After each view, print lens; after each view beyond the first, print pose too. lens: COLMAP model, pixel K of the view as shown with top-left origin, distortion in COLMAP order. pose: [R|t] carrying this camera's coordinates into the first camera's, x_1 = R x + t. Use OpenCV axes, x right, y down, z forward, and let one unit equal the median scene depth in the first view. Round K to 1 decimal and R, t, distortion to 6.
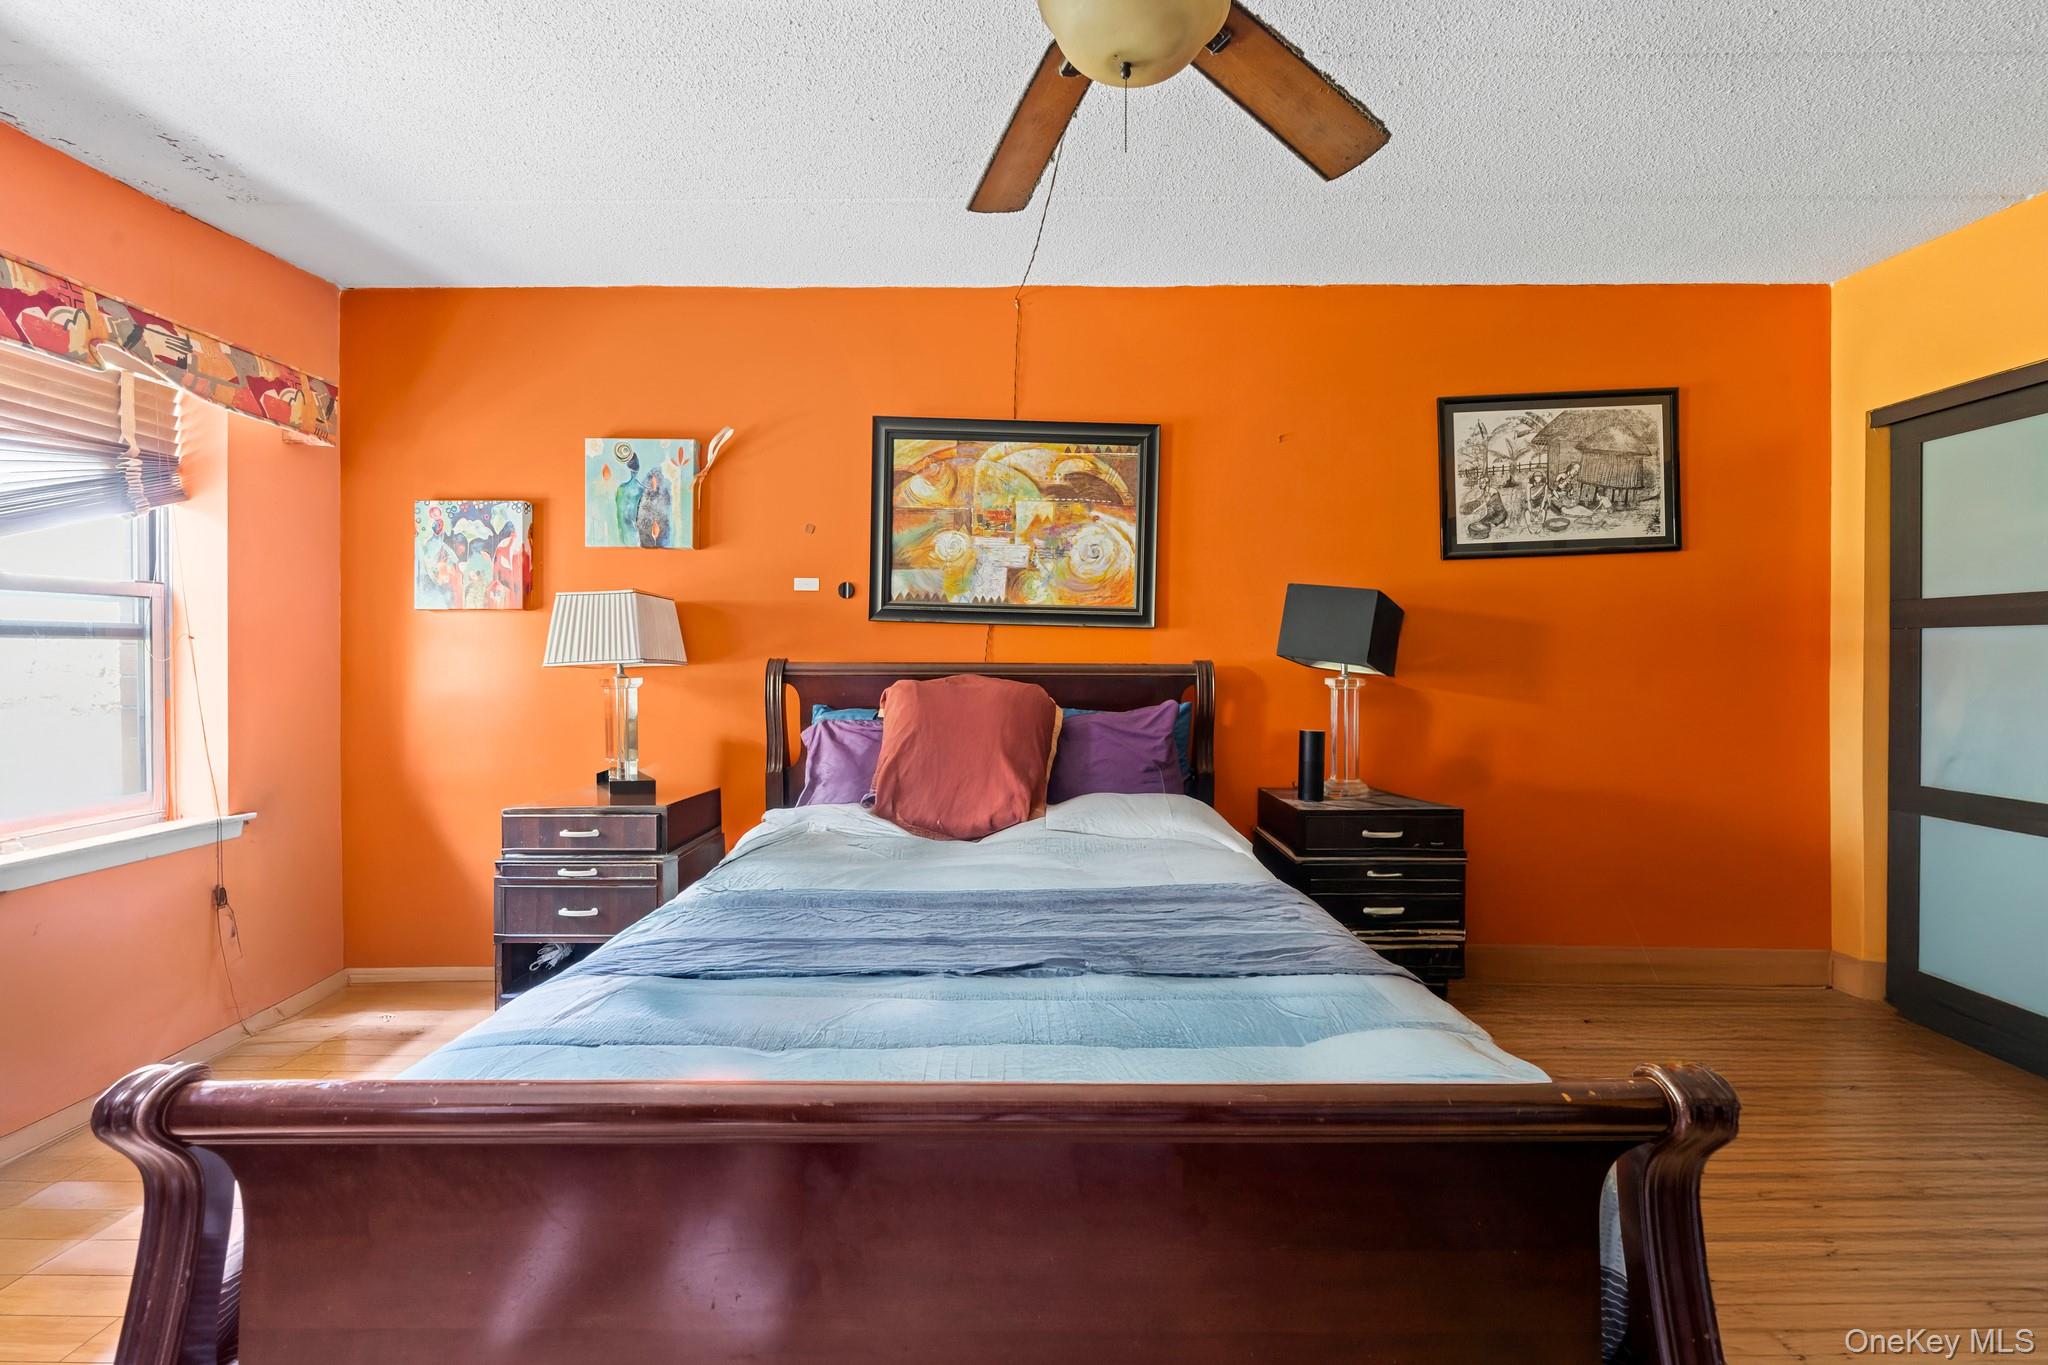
lens RADIAL K [[831.4, 0, 1016.5], [0, 831.4, 660.1], [0, 0, 1]] dist [0.000369, -0.000913]
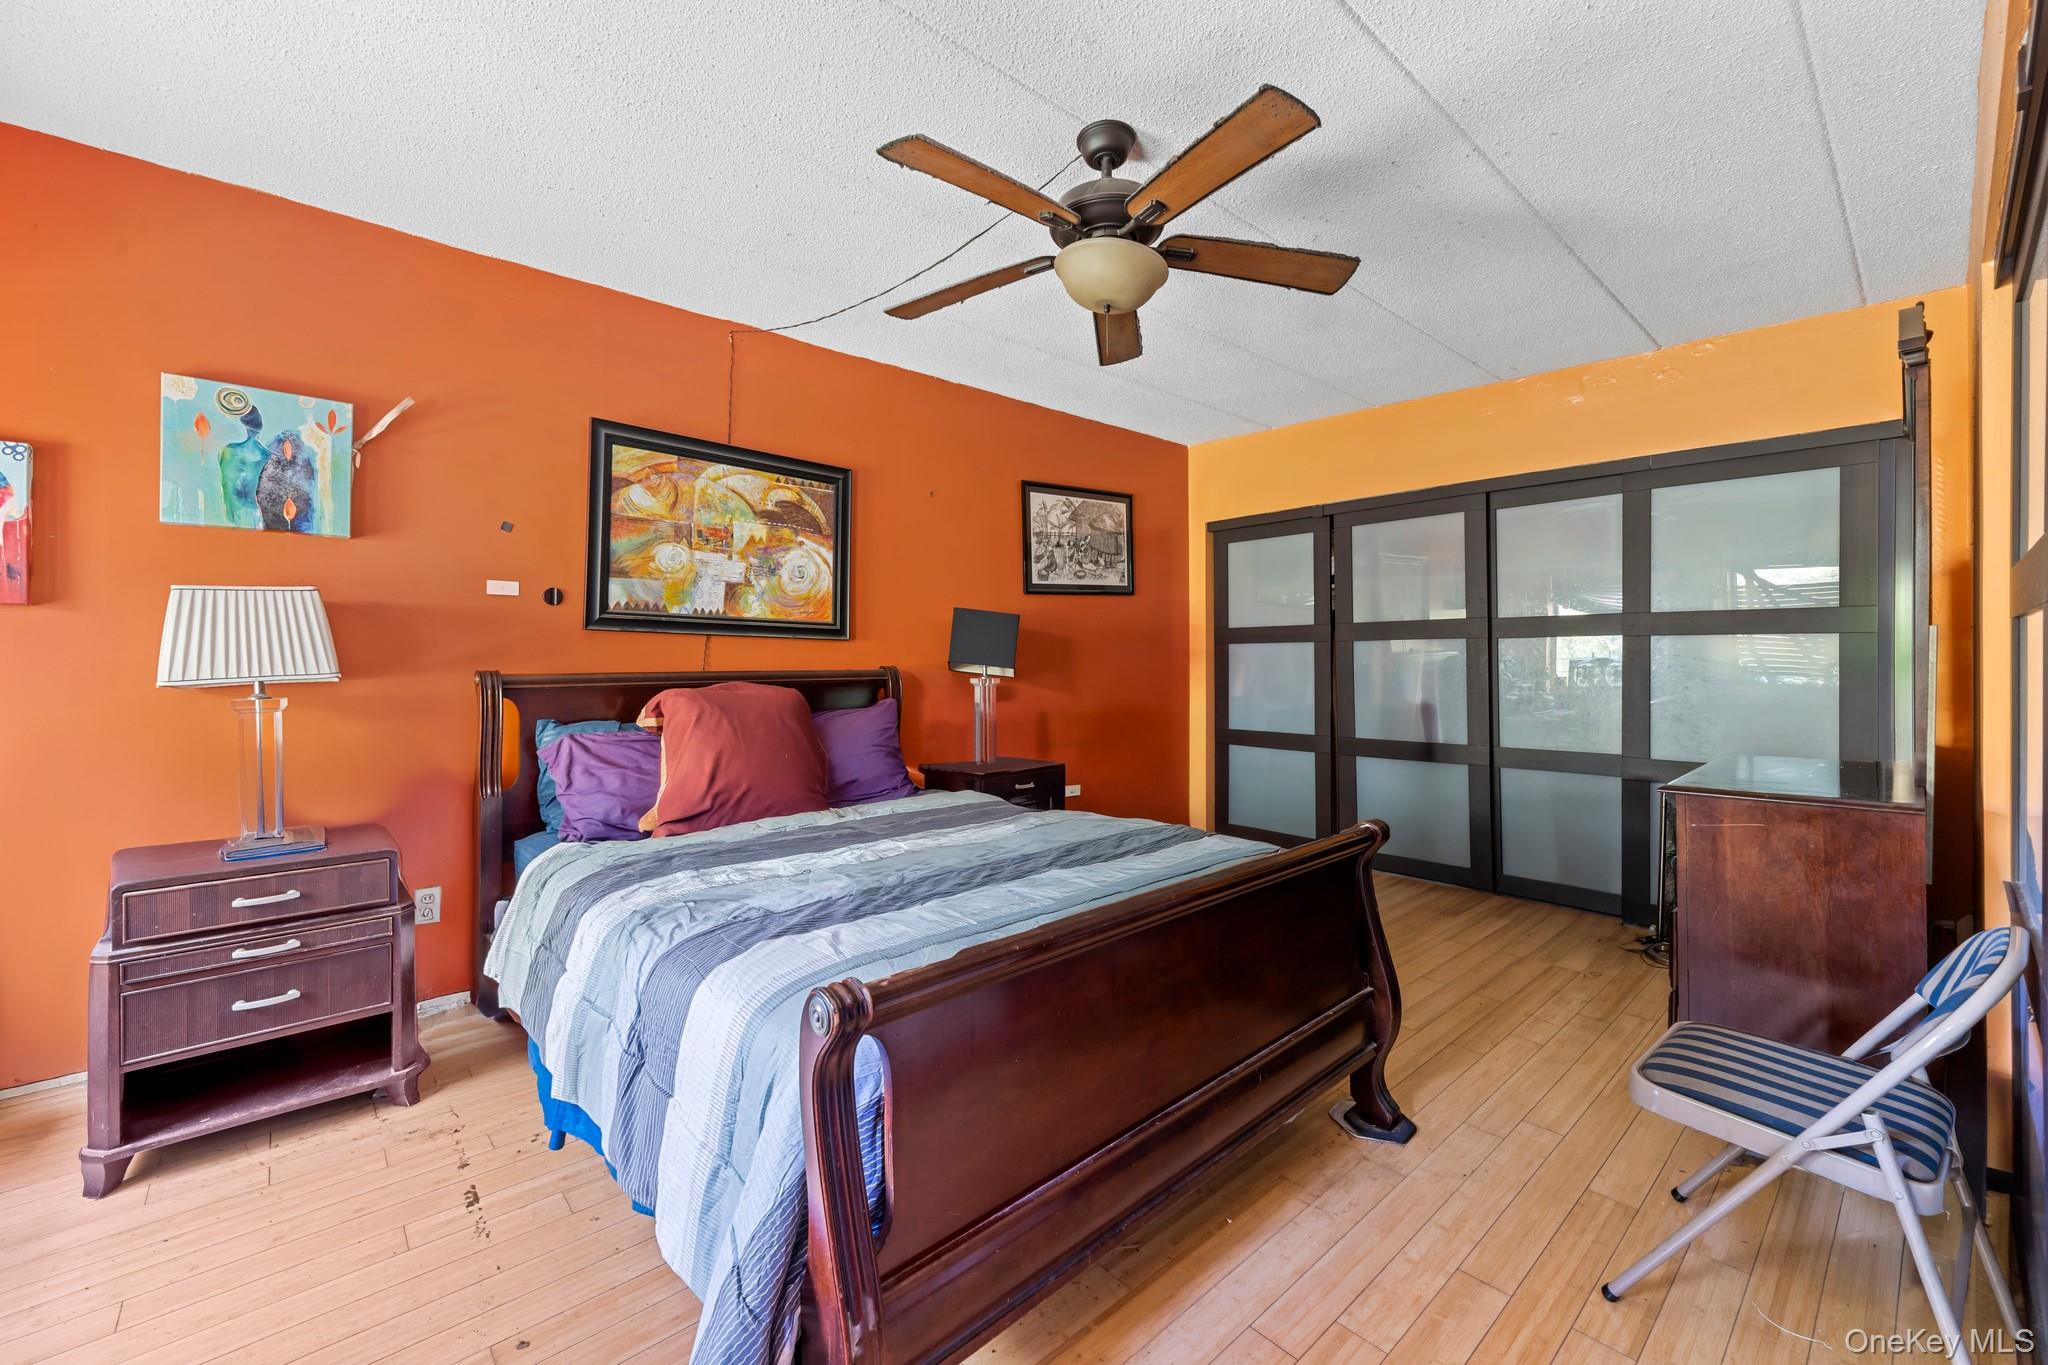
lens RADIAL K [[831.4, 0, 1026.7], [0, 831.4, 668.2], [0, 0, 1]] dist [0.000369, -0.000913]
pose [[0.732728, -0.014418, 0.680369, -0.460121], [0.011247, 0.999896, 0.009076, -0.005871], [-0.680429, 0.001002, 0.732813, -0.048044]]
